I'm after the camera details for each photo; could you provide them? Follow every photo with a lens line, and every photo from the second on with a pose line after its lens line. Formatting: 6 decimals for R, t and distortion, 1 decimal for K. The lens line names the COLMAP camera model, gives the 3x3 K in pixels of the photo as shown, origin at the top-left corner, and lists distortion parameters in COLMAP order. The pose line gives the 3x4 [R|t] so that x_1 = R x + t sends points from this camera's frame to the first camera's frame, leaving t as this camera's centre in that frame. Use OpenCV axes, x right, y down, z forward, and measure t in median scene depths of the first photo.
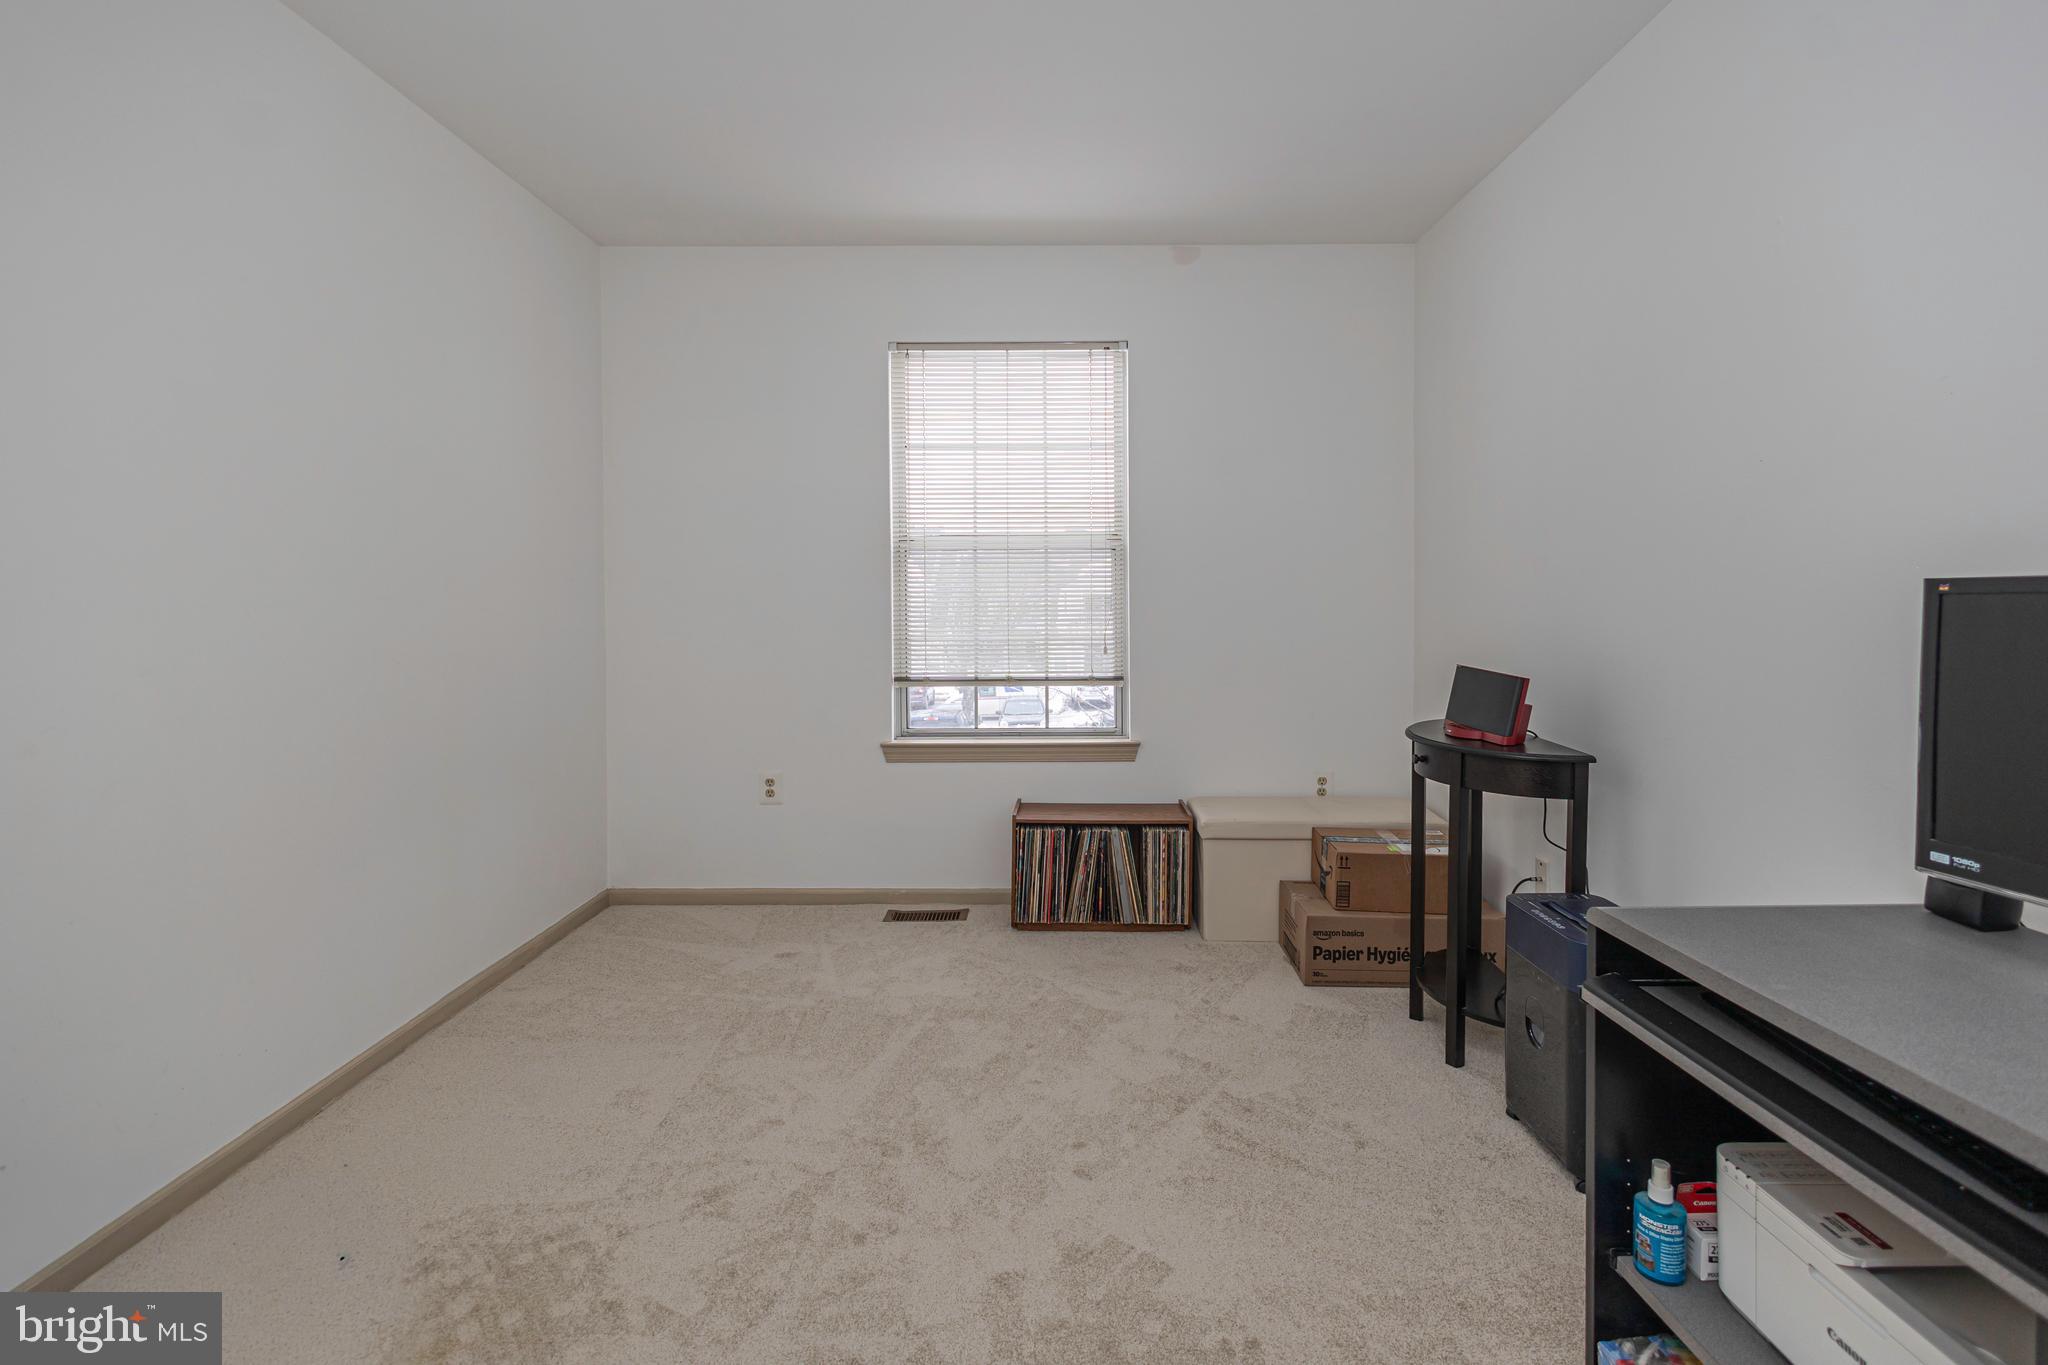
lens RADIAL K [[976.9, 0, 1032.9], [0, 976.9, 648.7], [0, 0, 1]] dist [0.008317, 0.001794]
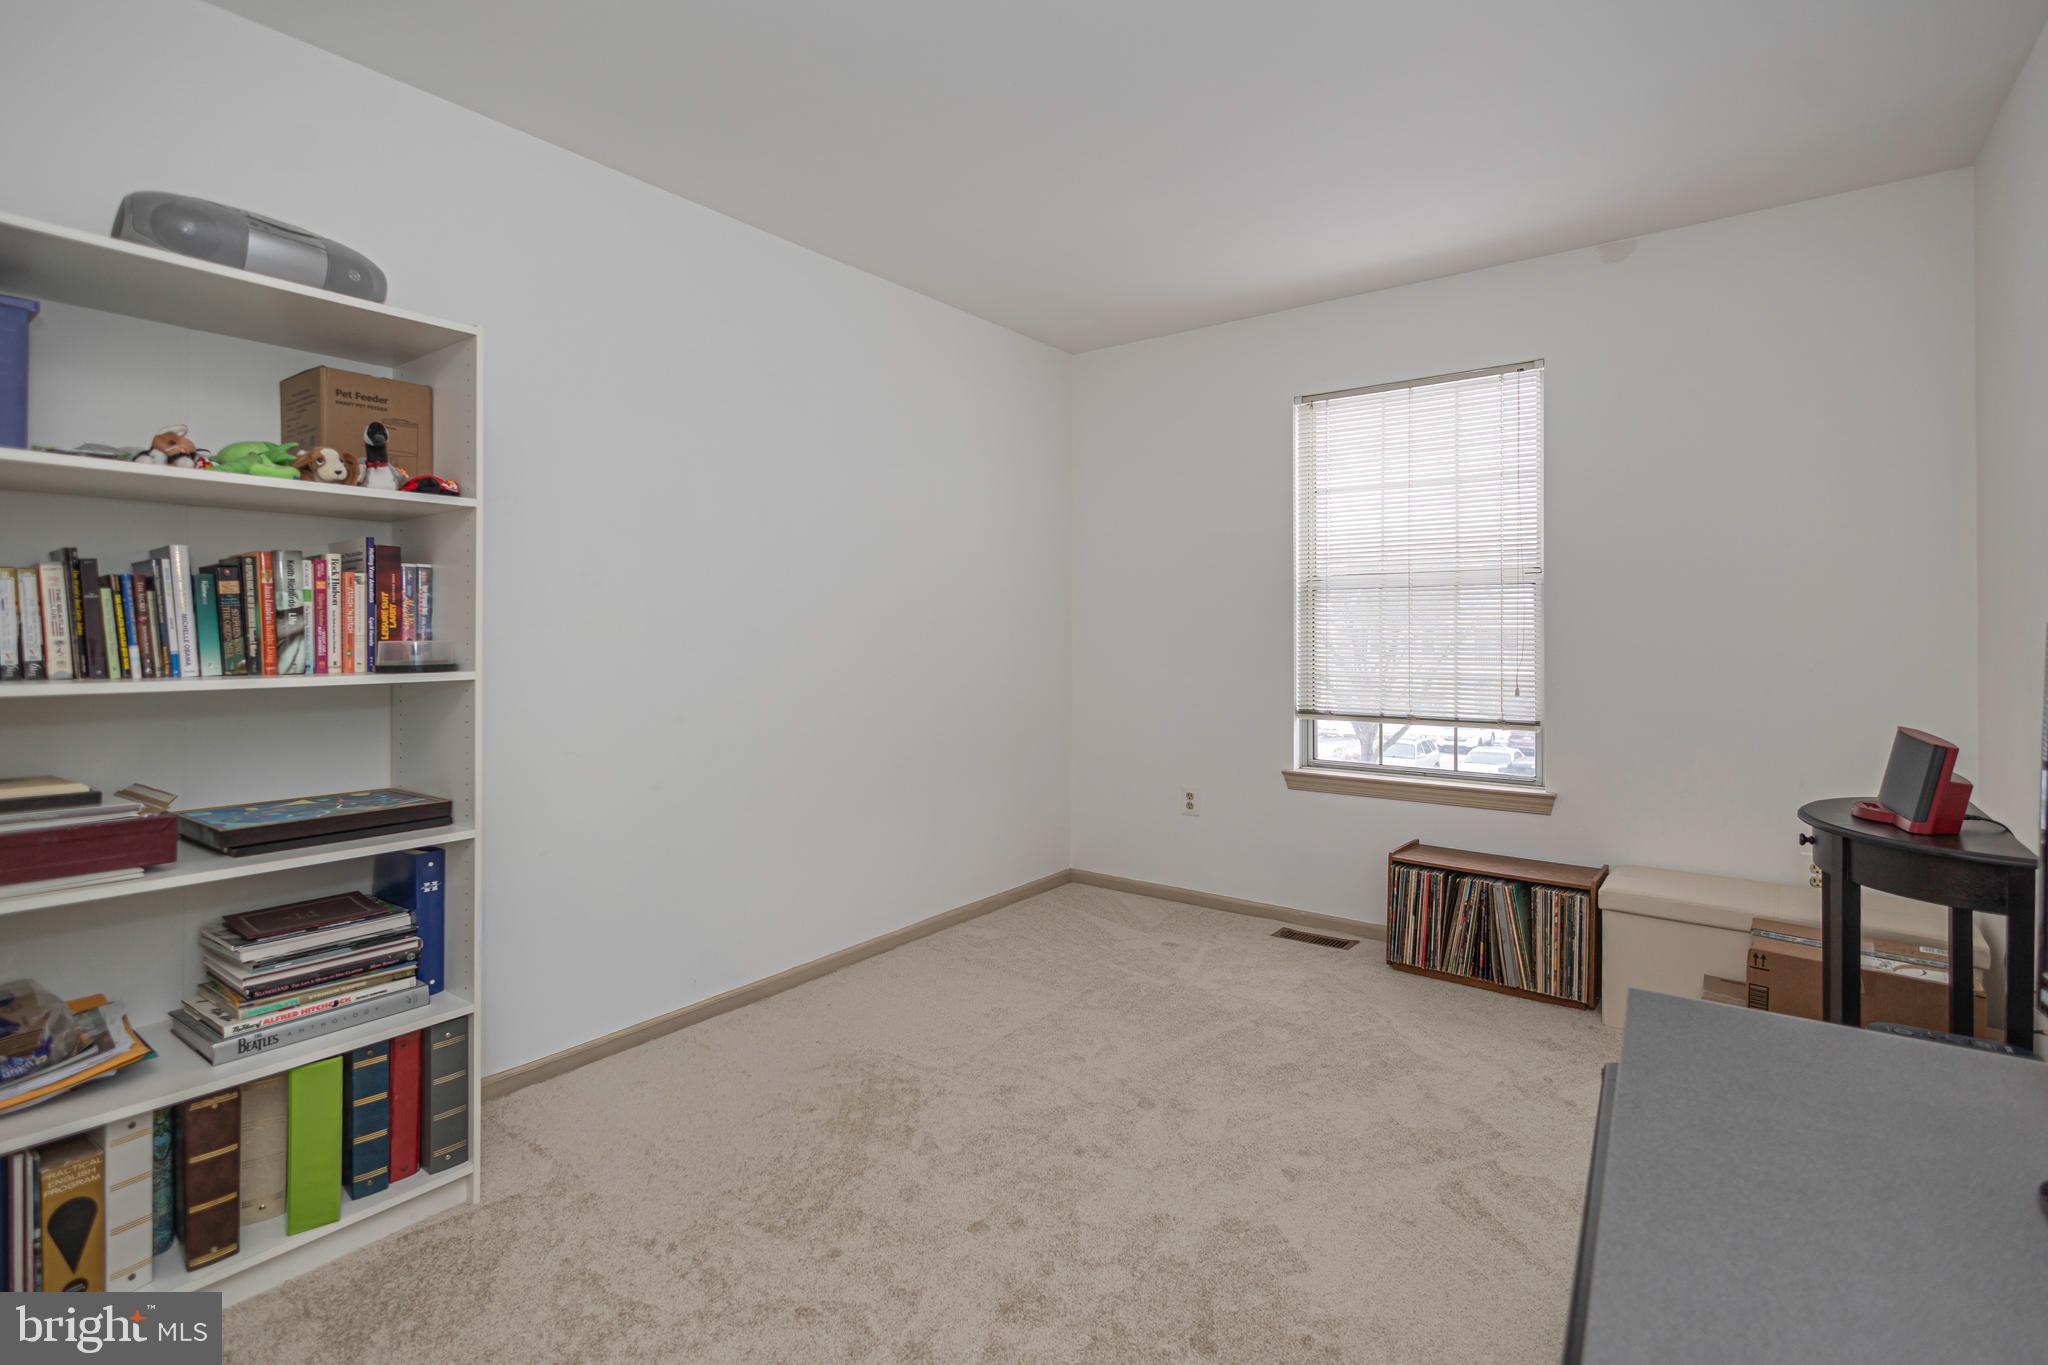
lens RADIAL K [[976.9, 0, 1033.8], [0, 976.9, 665.6], [0, 0, 1]] dist [0.008317, 0.001794]
pose [[0.800050, 0.025446, -0.599393, 0.284017], [-0.034922, 0.999381, -0.004186, -0.004123], [0.598916, 0.024281, 0.800444, -0.025062]]
